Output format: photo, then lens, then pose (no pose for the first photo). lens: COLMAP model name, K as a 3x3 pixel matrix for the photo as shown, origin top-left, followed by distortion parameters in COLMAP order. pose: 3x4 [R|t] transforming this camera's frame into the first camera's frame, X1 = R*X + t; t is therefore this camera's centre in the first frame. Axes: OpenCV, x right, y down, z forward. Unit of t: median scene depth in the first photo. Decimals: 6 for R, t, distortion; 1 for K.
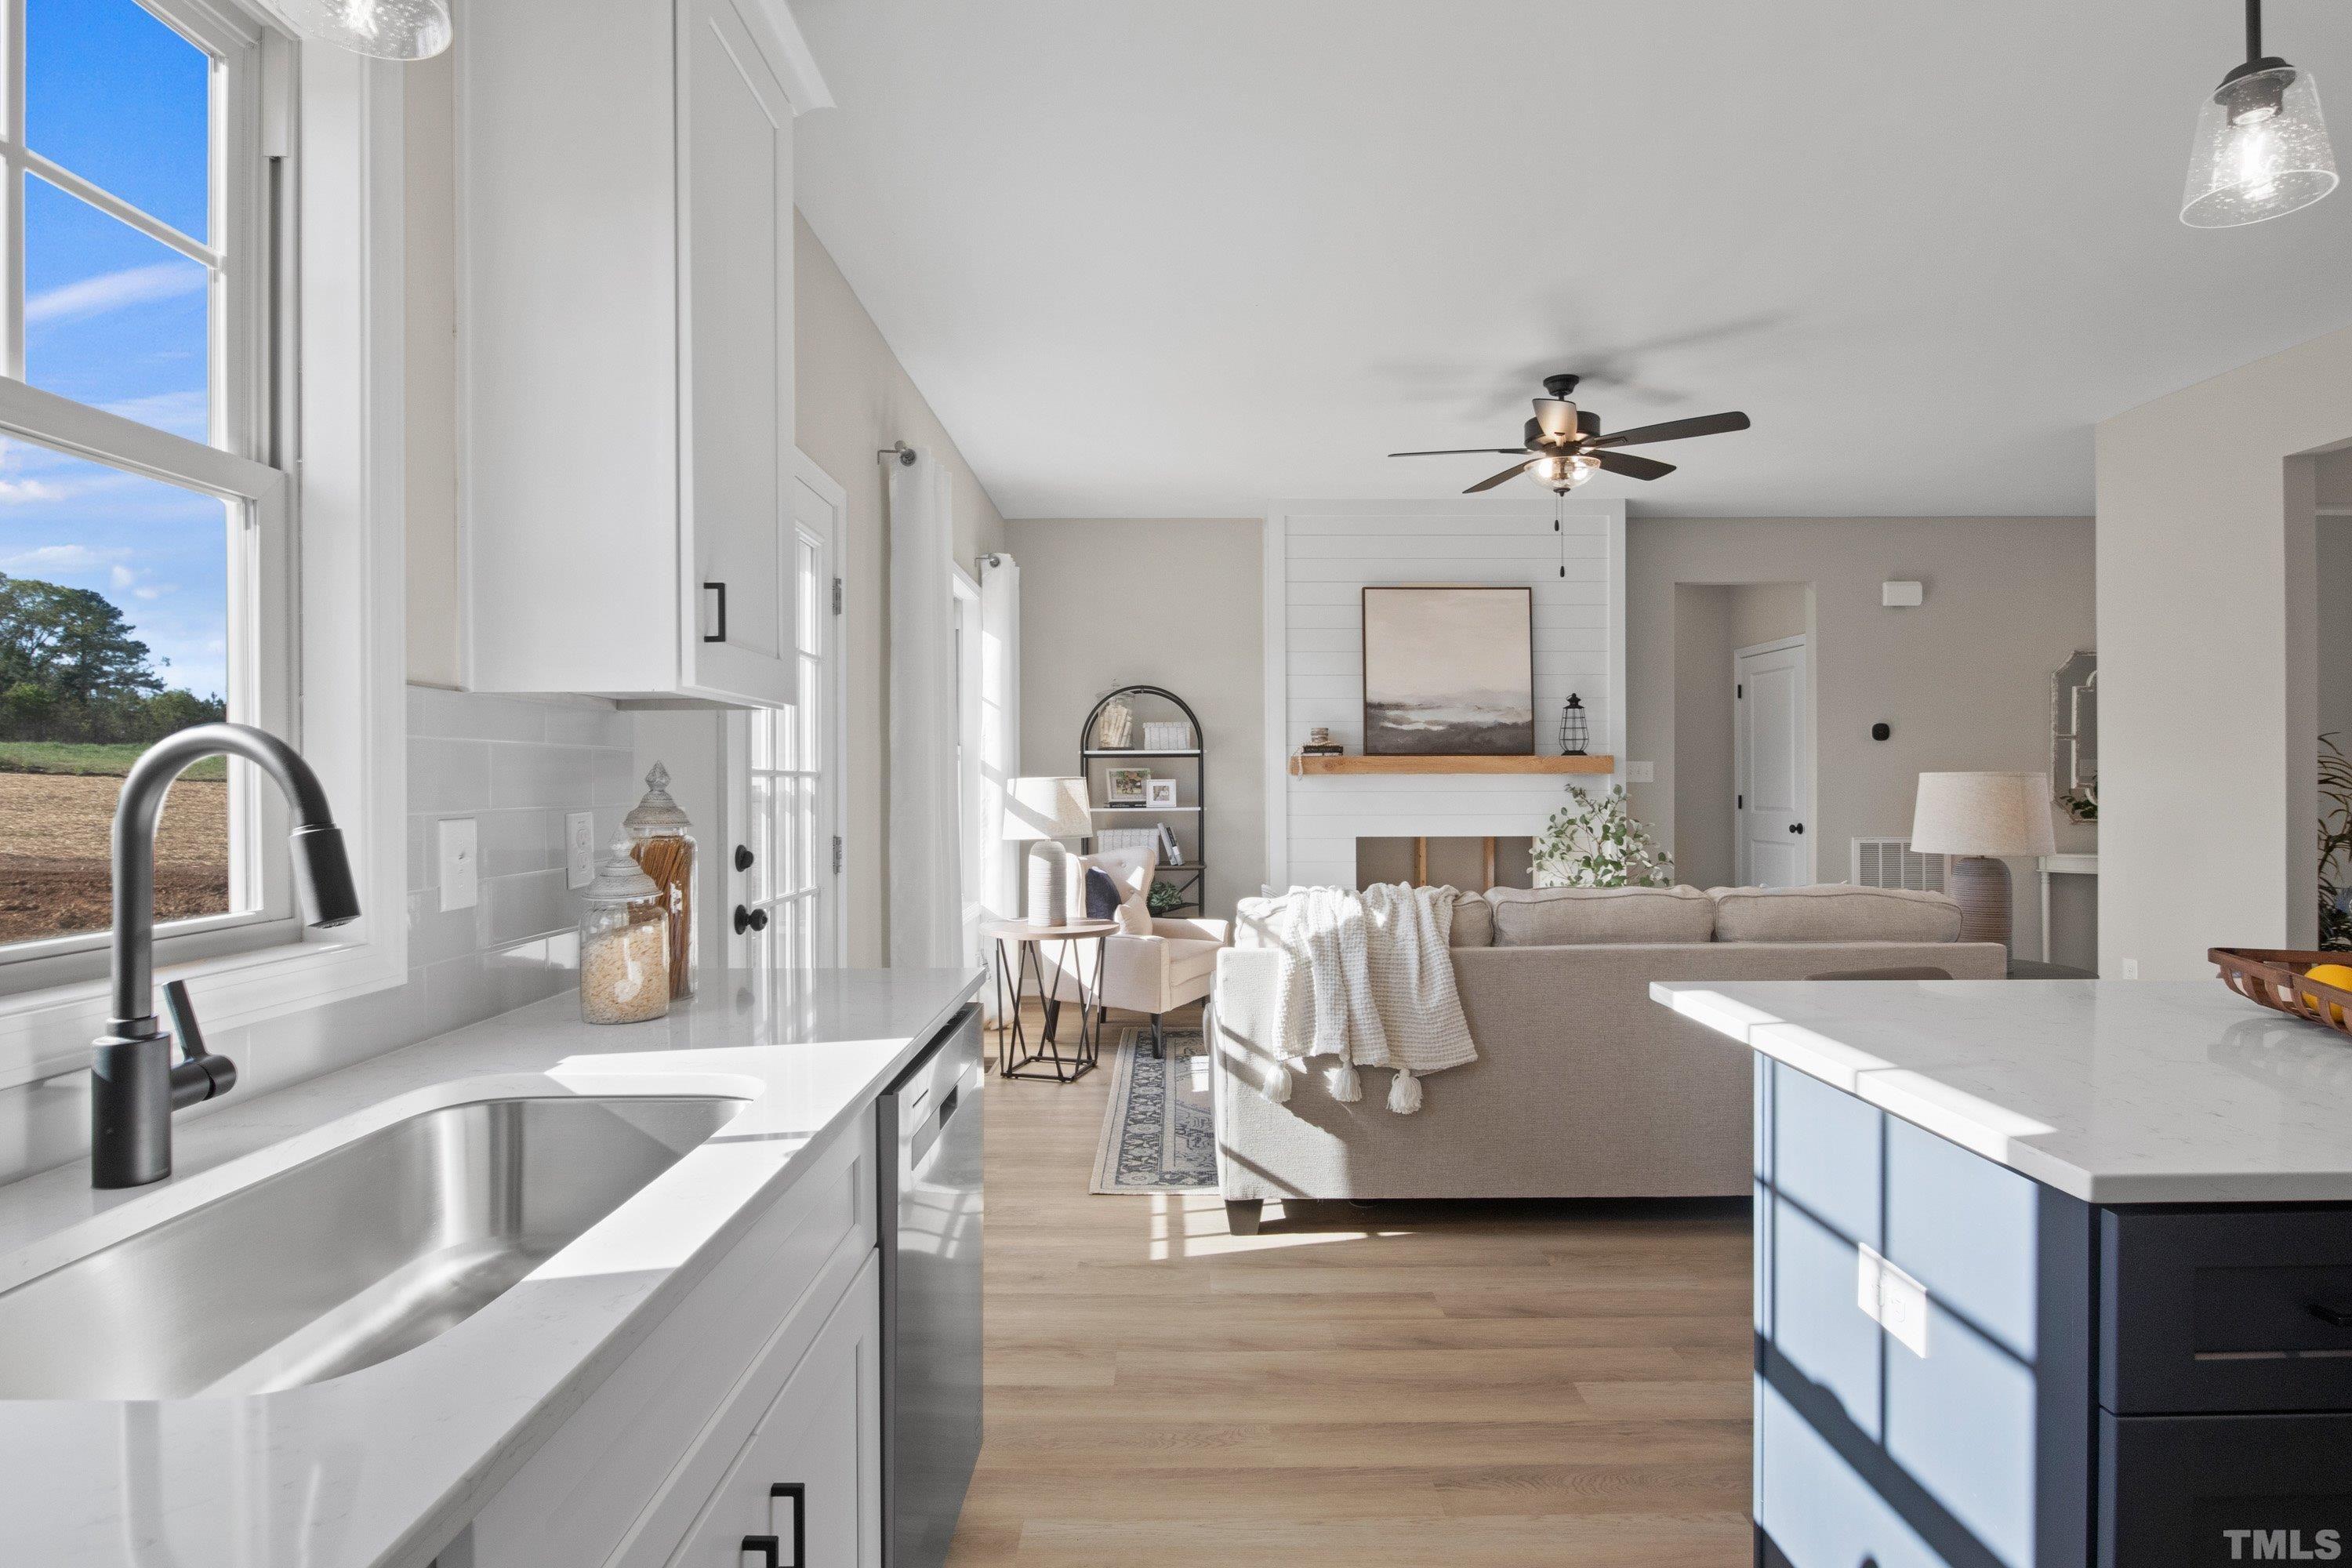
lens RADIAL K [[1185.6, 0, 1186.6], [0, 1185.6, 787.5], [0, 0, 1]] dist [-0.005705, -0.000474]
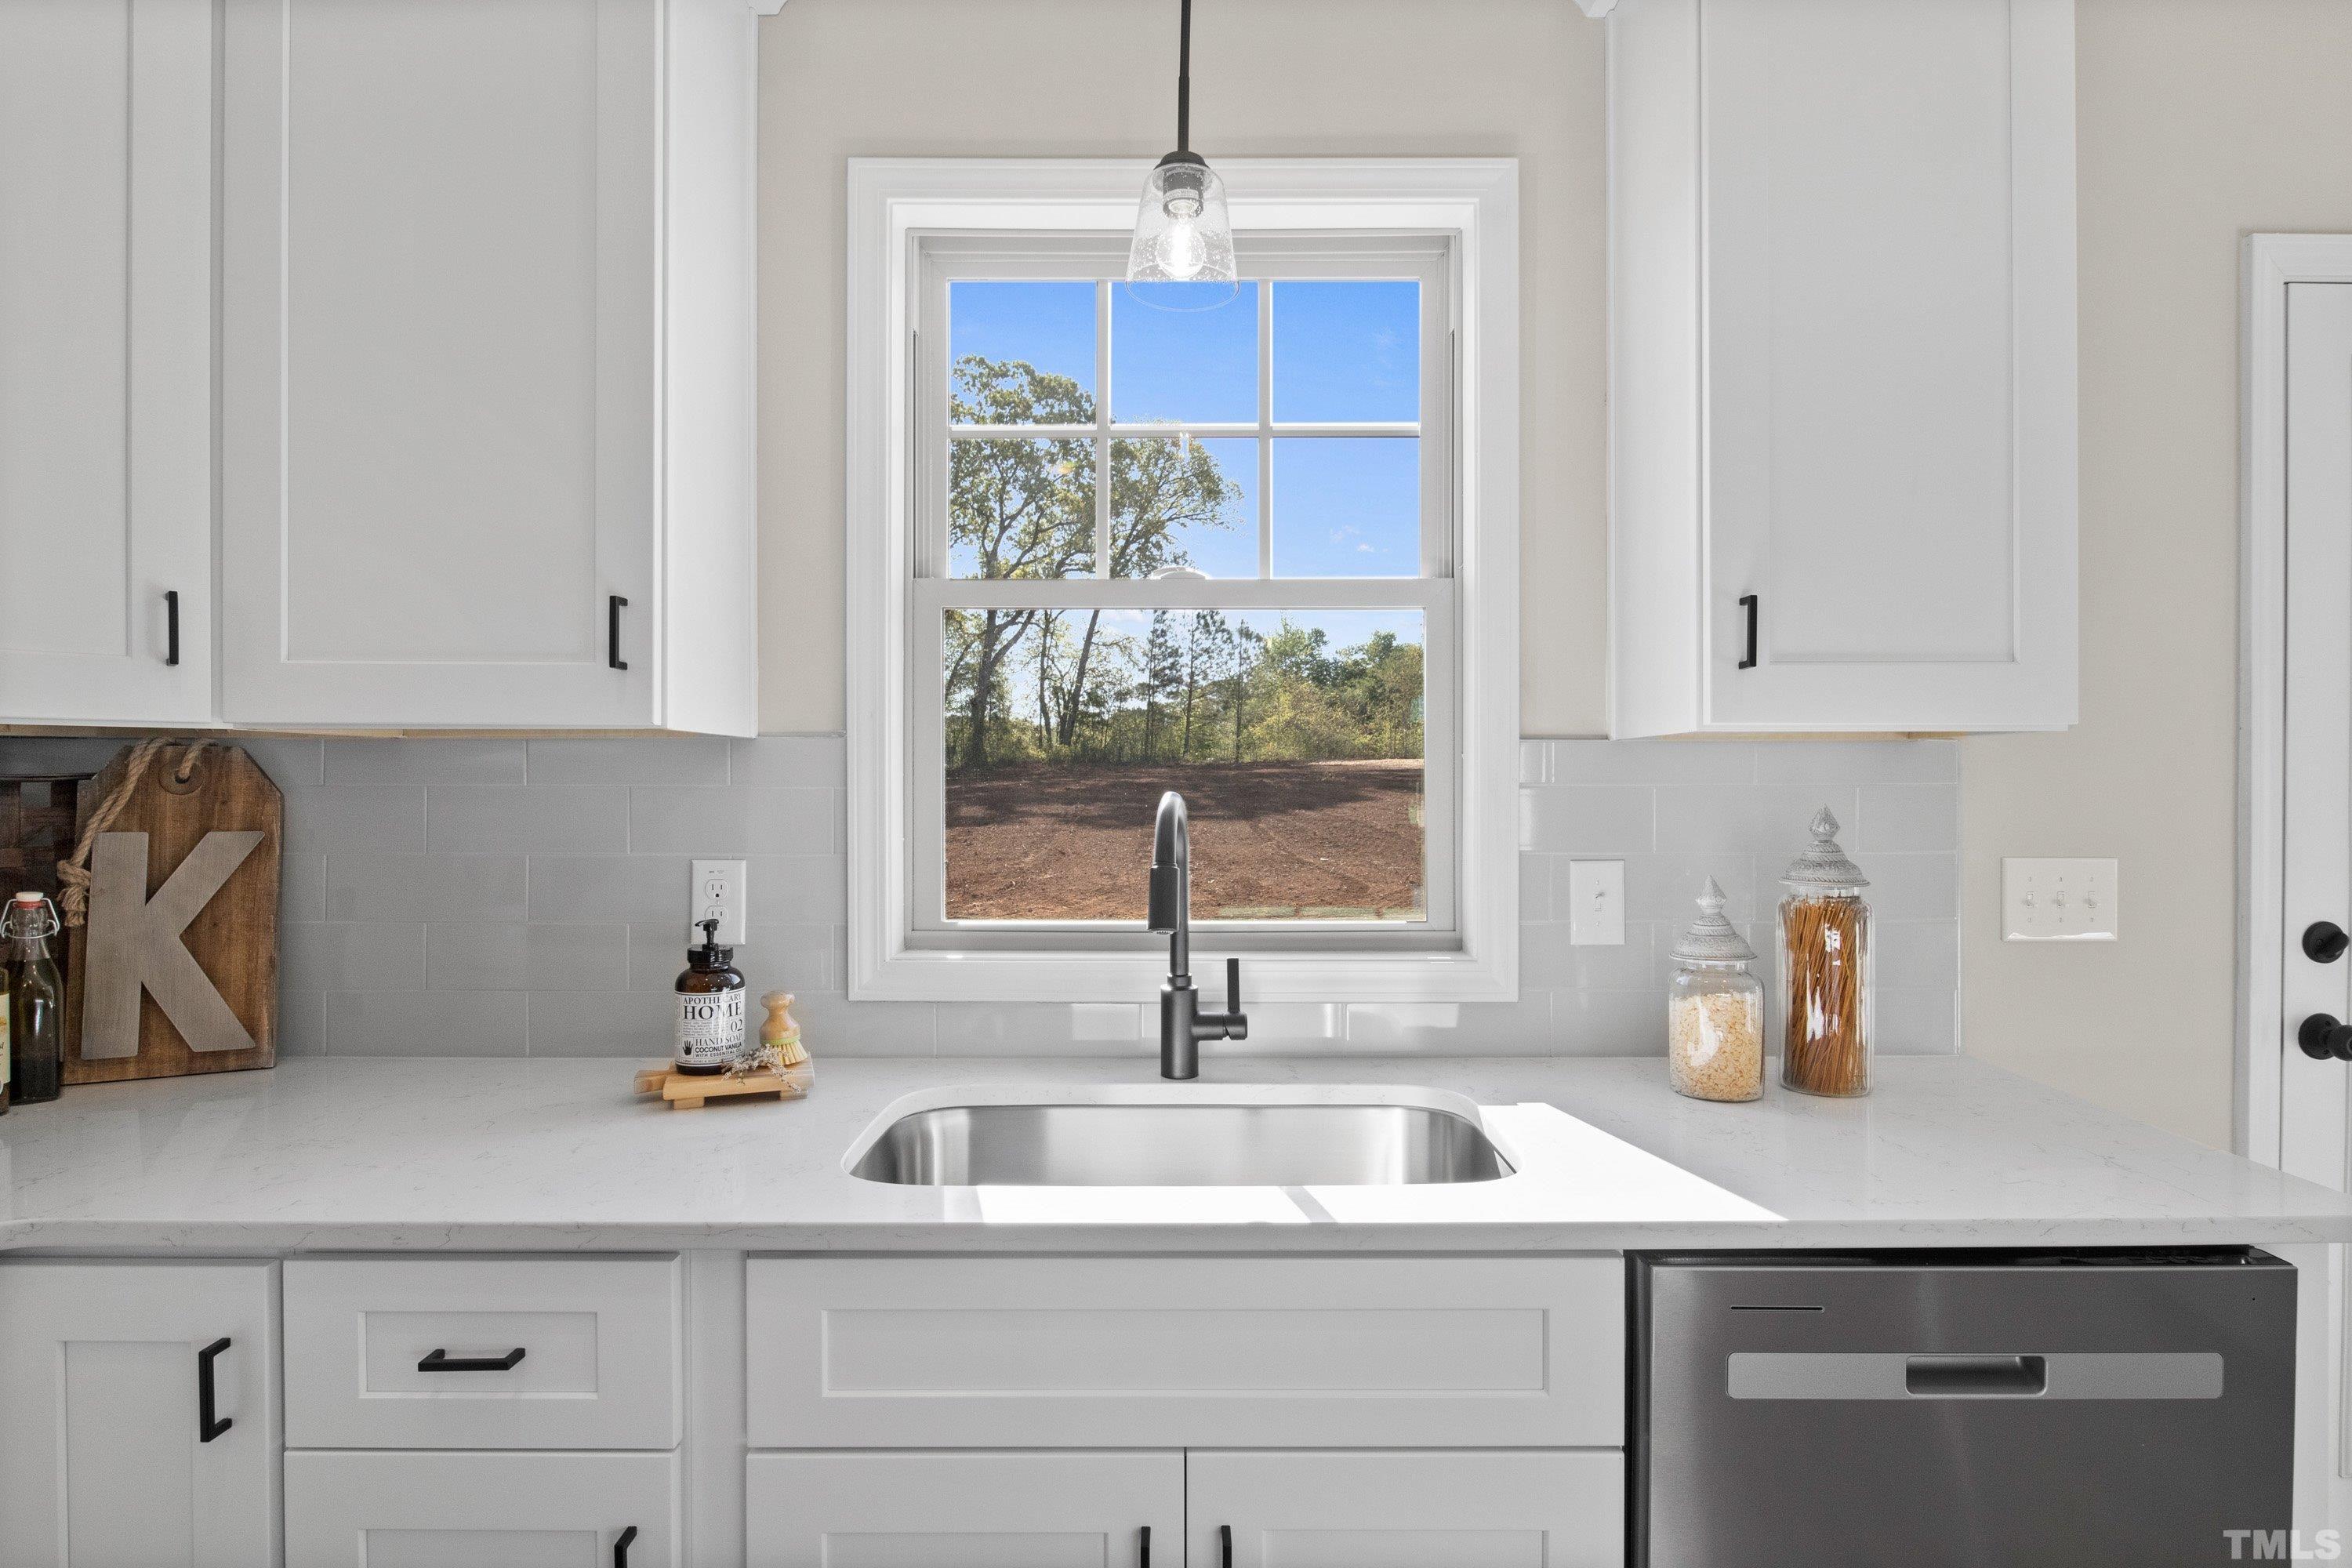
lens RADIAL K [[1185.6, 0, 1186.6], [0, 1185.6, 787.5], [0, 0, 1]] dist [-0.005705, -0.000474]
pose [[-0.001611, 0.007781, -0.999968, 0.161043], [-0.004972, 0.999957, 0.007789, -0.016131], [0.999986, 0.004984, -0.001572, 0.226794]]
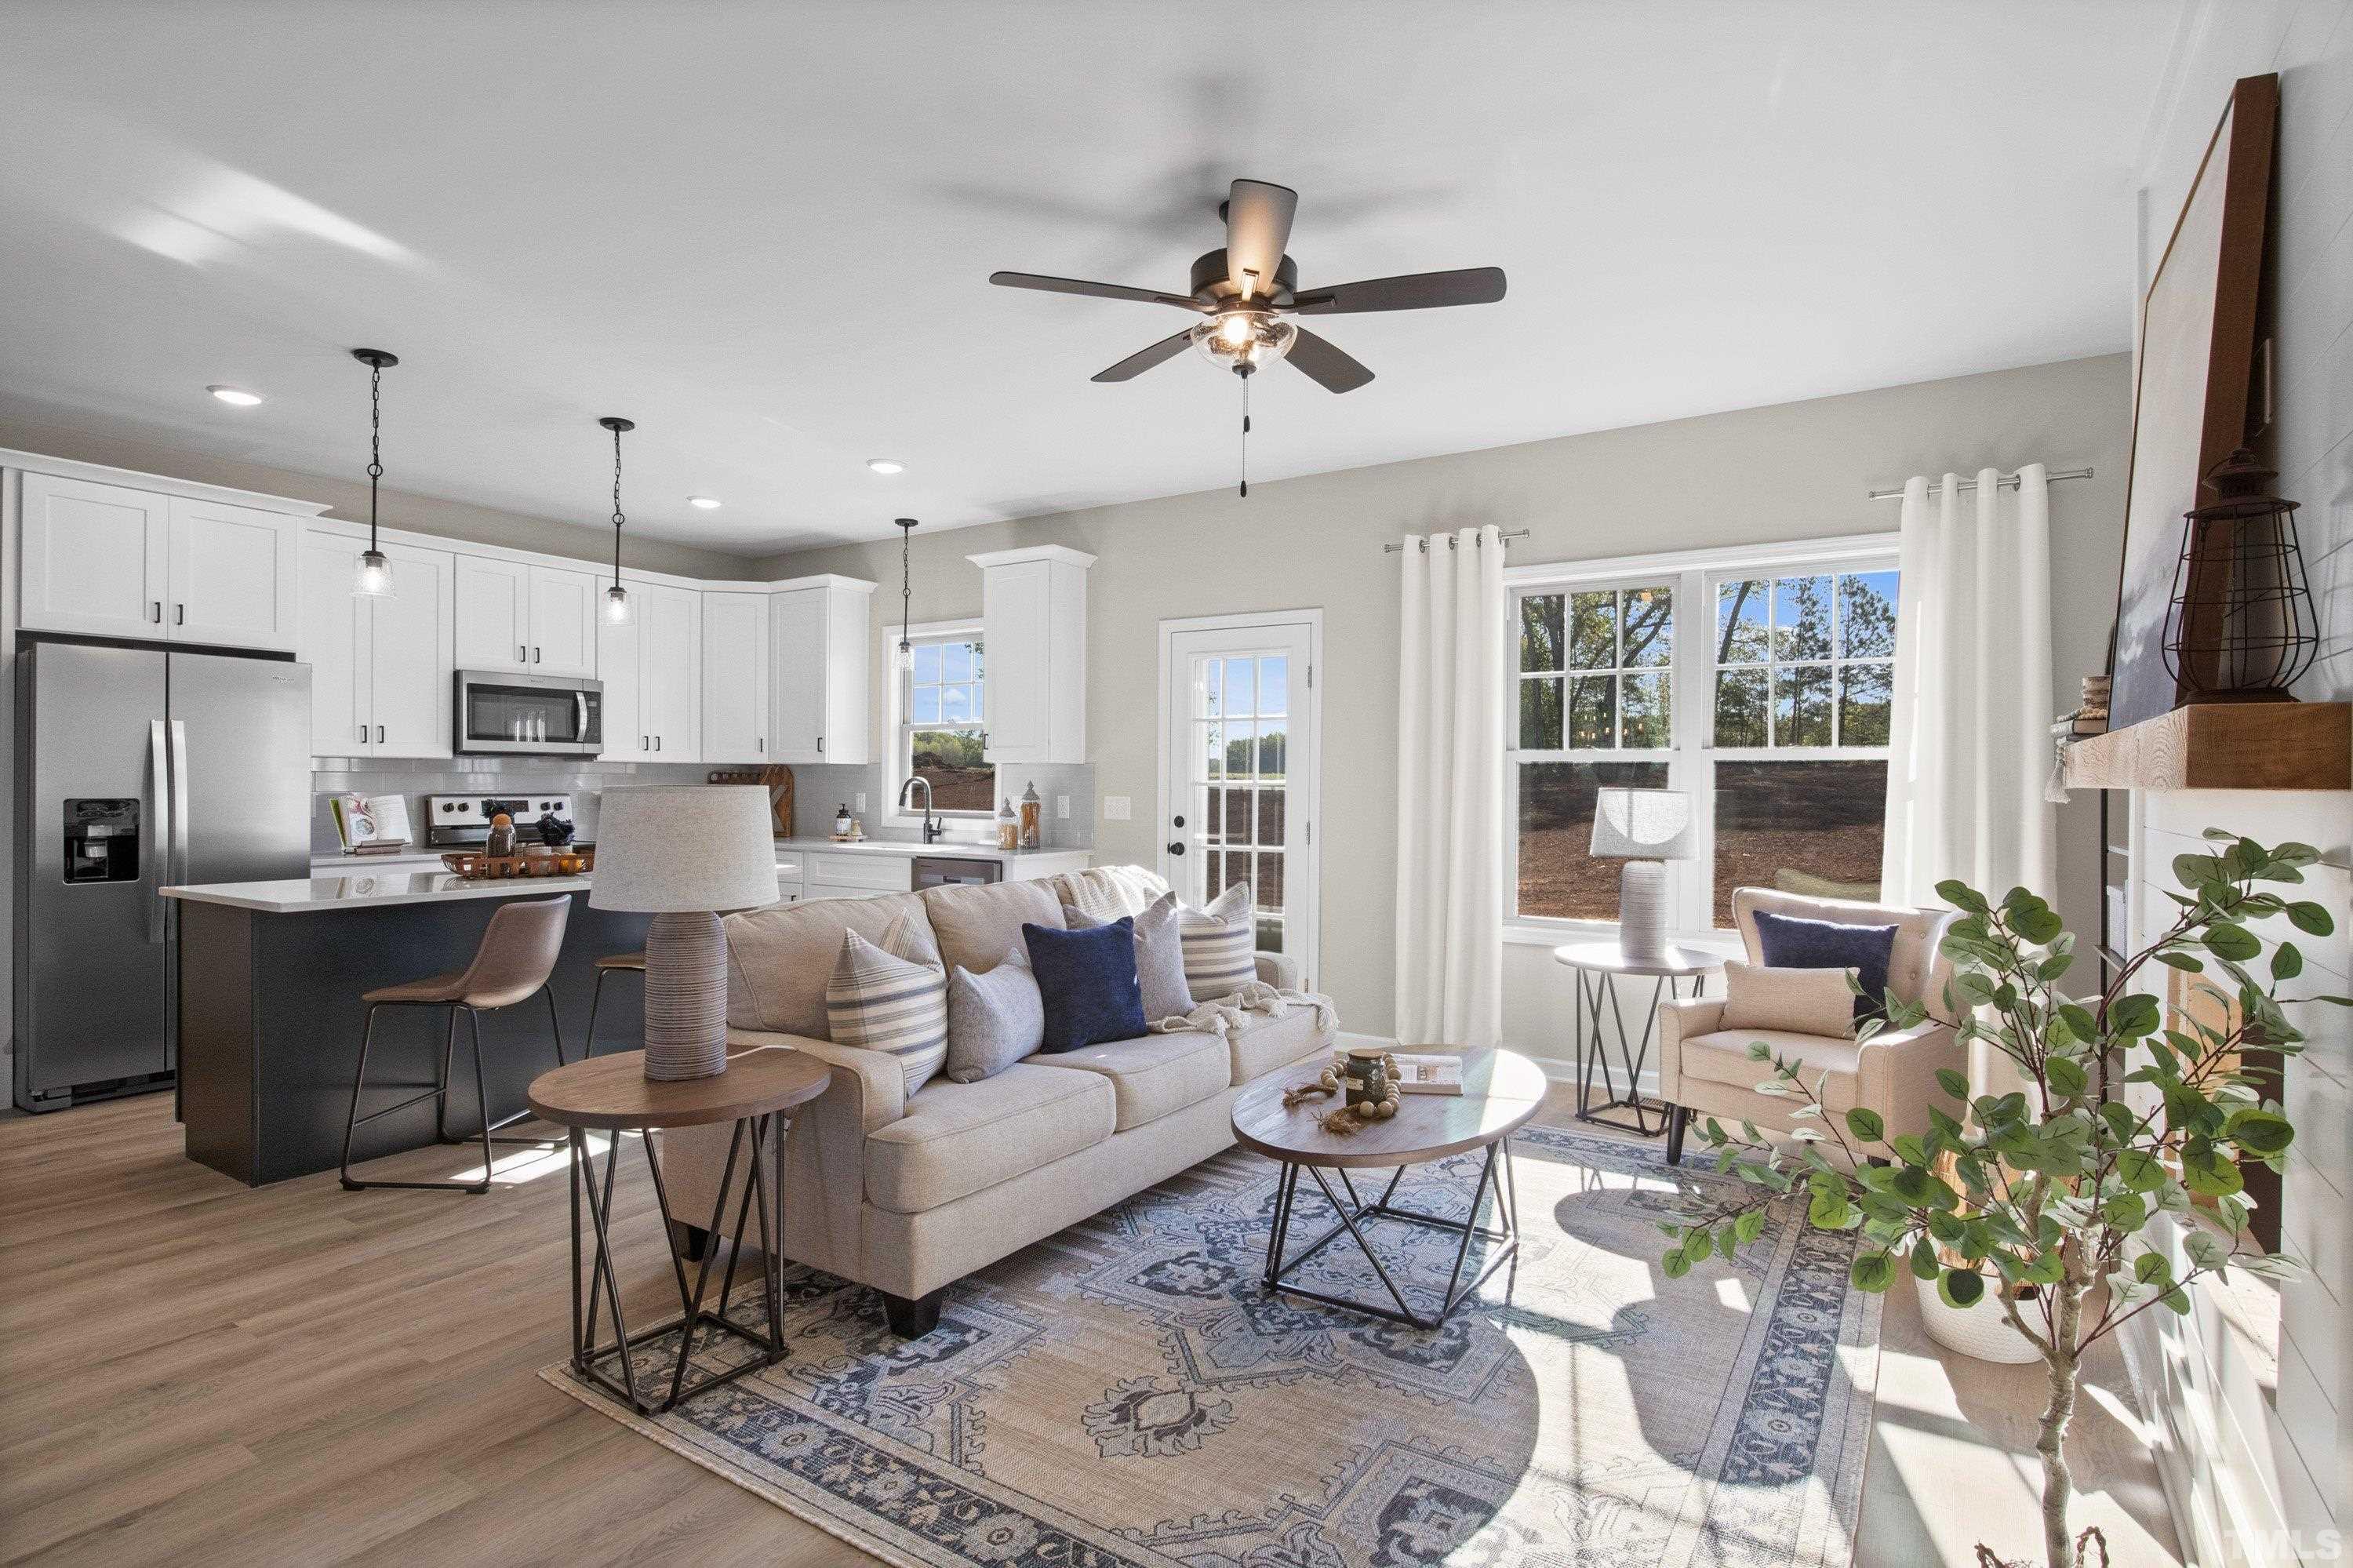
lens RADIAL K [[1182.3, 0, 1185.7], [0, 1182.3, 785.1], [0, 0, 1]] dist [-0.007210, -0.000601]
pose [[-0.545980, 0.001887, -0.837796, 0.905365], [-0.009386, 0.999921, 0.008369, -0.017256], [0.837746, 0.012433, -0.545919, 1.346108]]
